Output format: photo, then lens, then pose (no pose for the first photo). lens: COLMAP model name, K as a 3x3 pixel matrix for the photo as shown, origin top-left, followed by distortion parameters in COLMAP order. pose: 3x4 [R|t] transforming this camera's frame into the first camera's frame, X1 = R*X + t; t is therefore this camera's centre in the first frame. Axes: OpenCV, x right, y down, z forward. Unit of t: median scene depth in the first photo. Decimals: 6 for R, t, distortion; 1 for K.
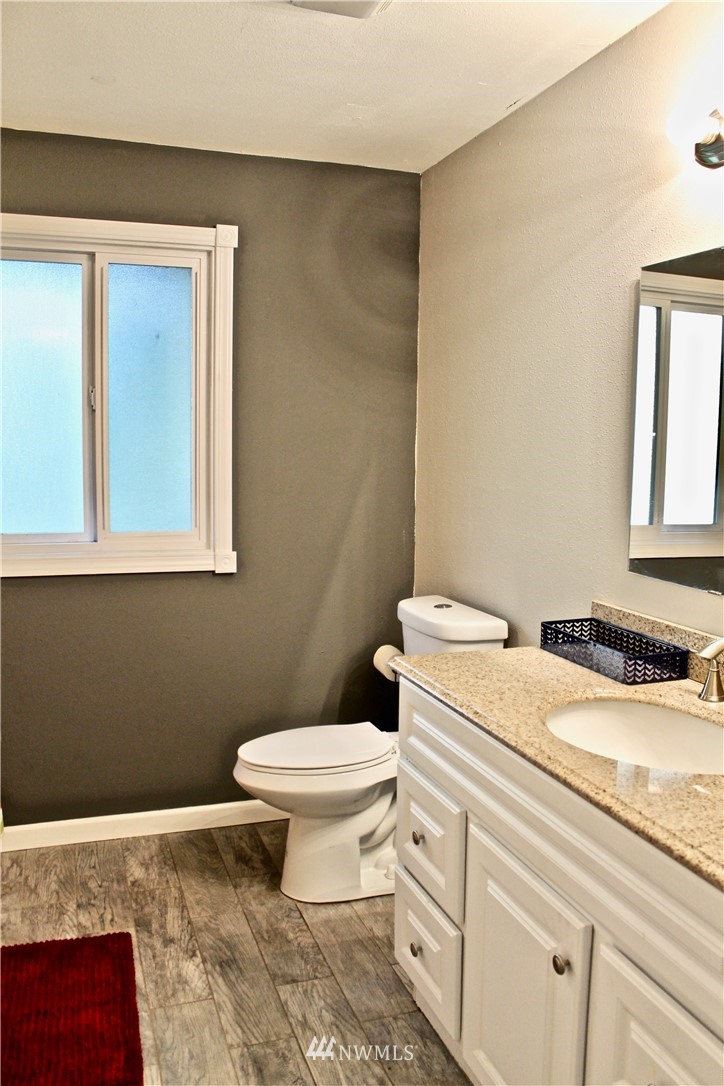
lens RADIAL K [[928.8, 0, 361.0], [0, 928.8, 543.7], [0, 0, 1]] dist [-0.036620, -0.003562]
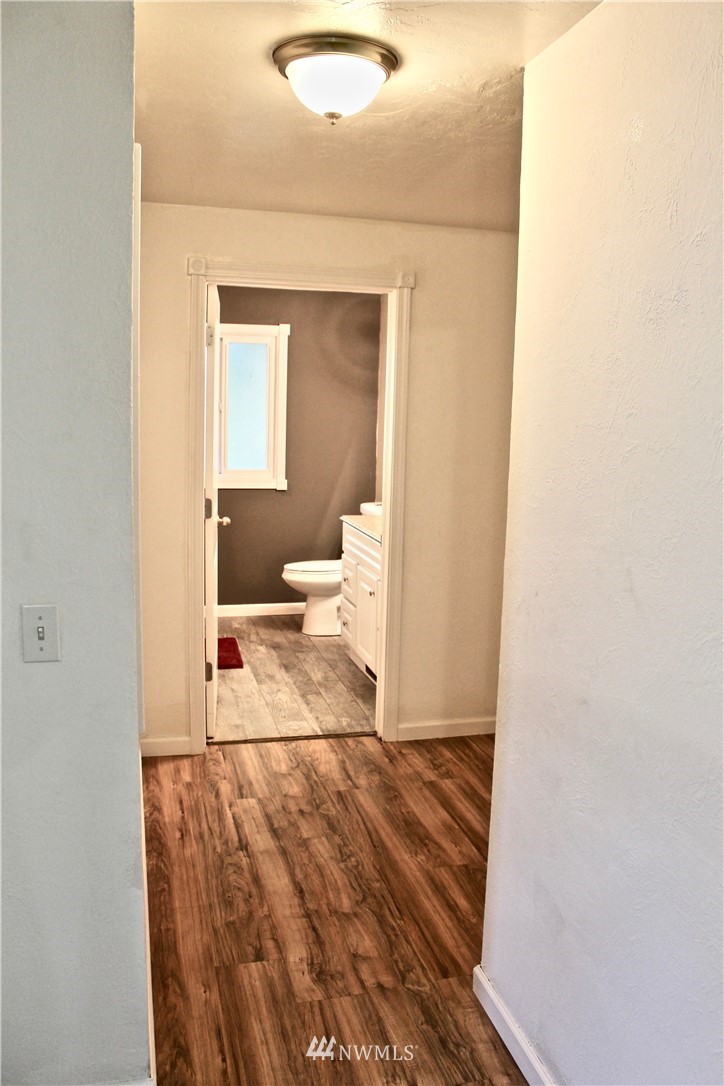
lens RADIAL K [[928.8, 0, 361.8], [0, 928.8, 541.8], [0, 0, 1]] dist [-0.036620, -0.003562]
pose [[0.996745, 0.029509, -0.075029, 0.220272], [-0.026115, 0.998608, 0.045819, 0.056735], [0.076276, -0.043711, 0.996128, -1.209447]]
